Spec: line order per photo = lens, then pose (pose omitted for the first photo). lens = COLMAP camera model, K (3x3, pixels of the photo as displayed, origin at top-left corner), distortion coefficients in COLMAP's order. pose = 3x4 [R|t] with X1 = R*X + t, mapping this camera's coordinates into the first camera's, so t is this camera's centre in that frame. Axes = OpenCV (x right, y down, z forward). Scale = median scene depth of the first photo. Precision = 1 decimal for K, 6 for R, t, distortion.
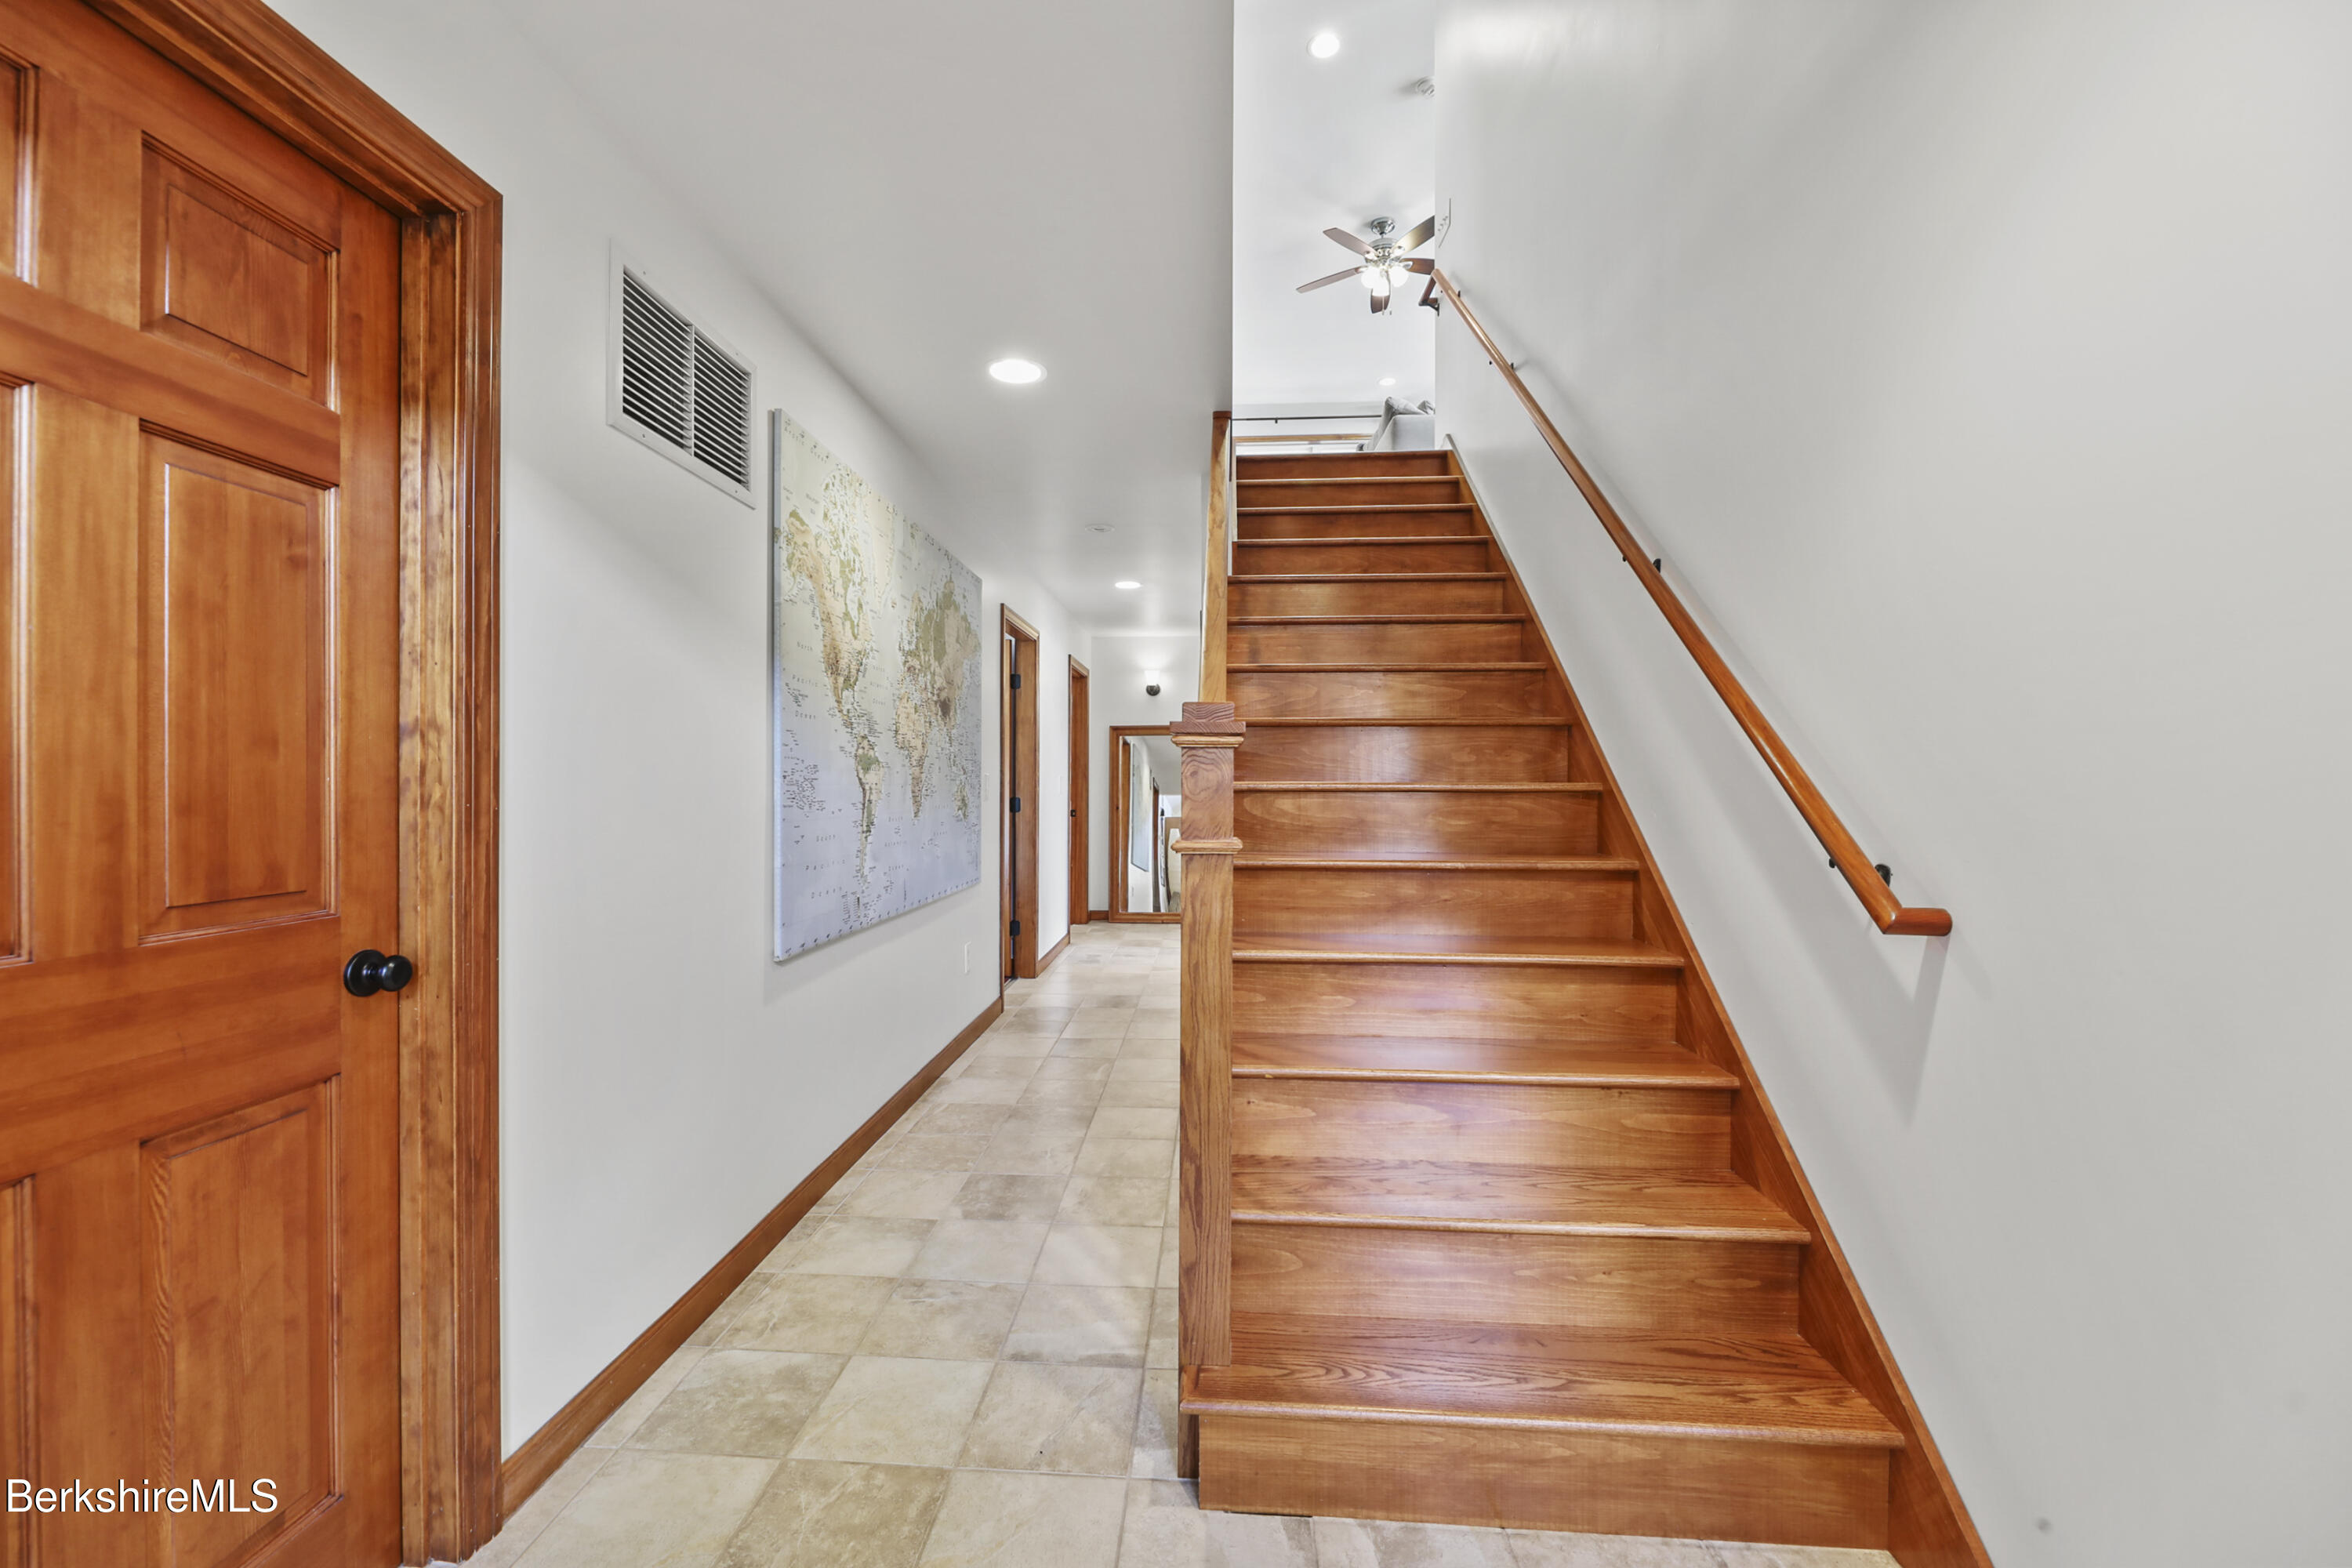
lens RADIAL K [[969.3, 0, 1115.8], [0, 969.3, 793.6], [0, 0, 1]] dist [0.000702, -0.001870]
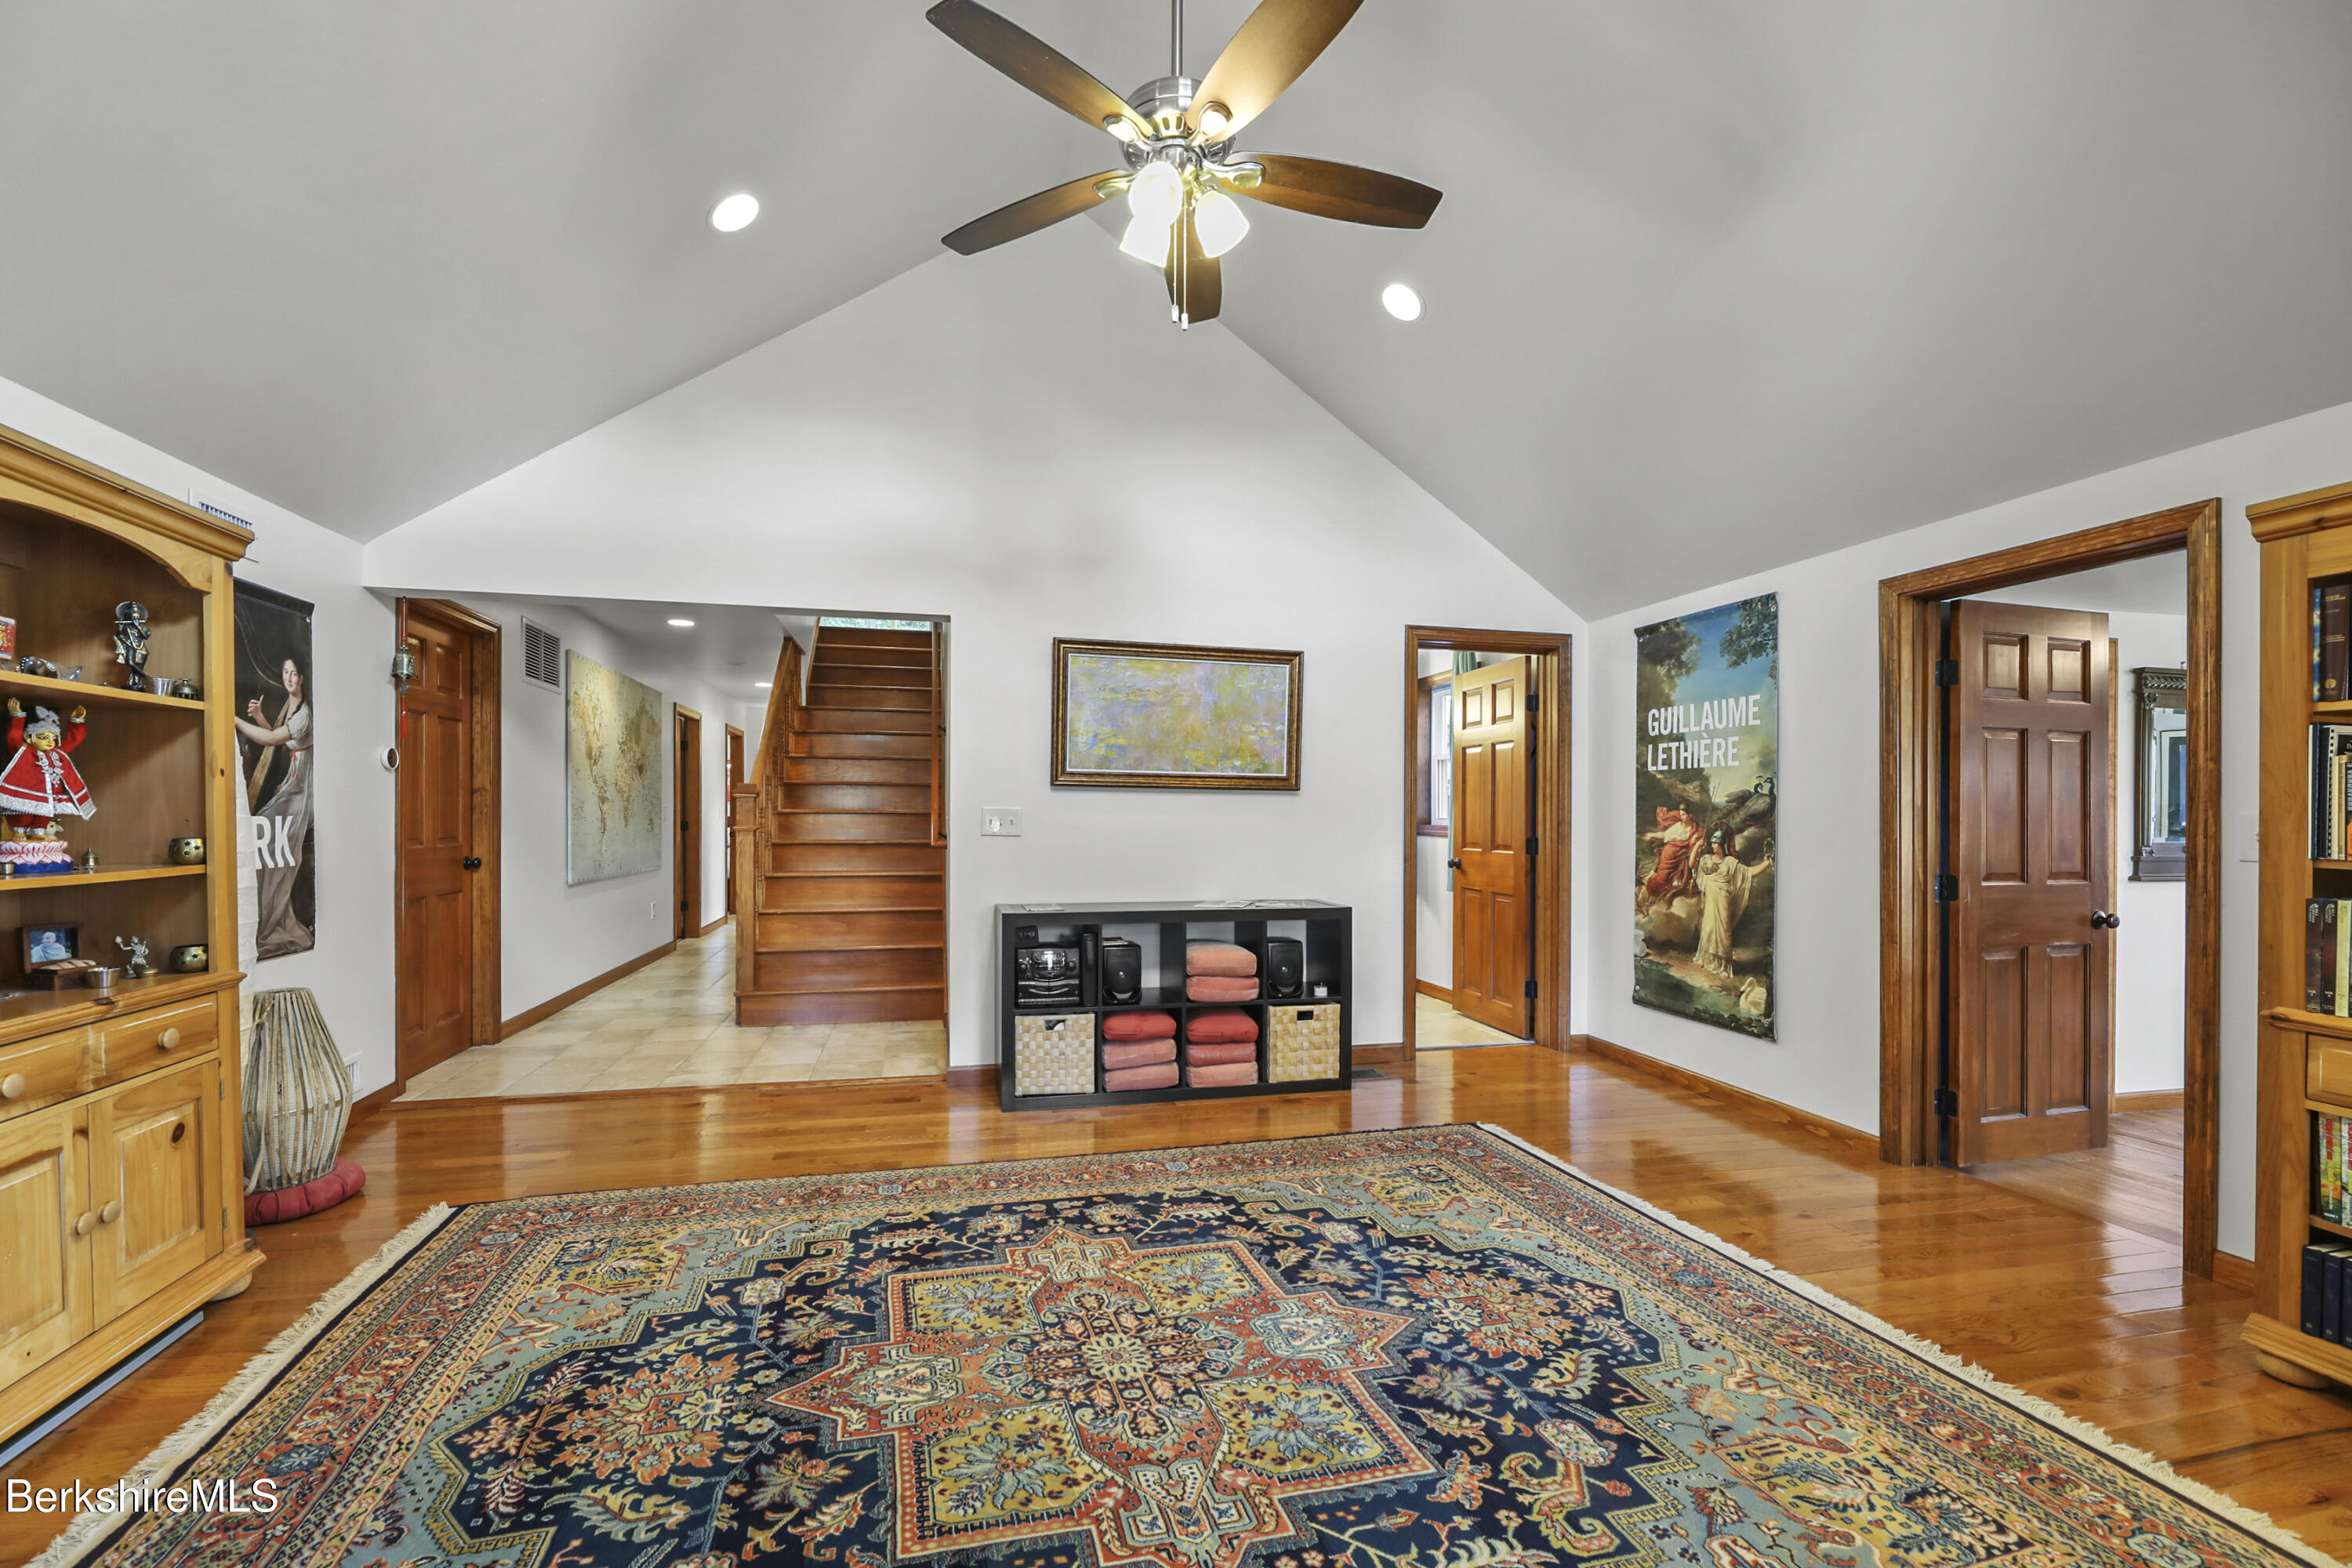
lens RADIAL K [[969.3, 0, 1140.9], [0, 969.3, 827.7], [0, 0, 1]] dist [0.000702, -0.001870]
pose [[0.945726, -0.000277, 0.324964, 0.172499], [0.000208, 1.000000, 0.000246, 0.030202], [-0.324964, -0.000165, 0.945726, -1.463791]]
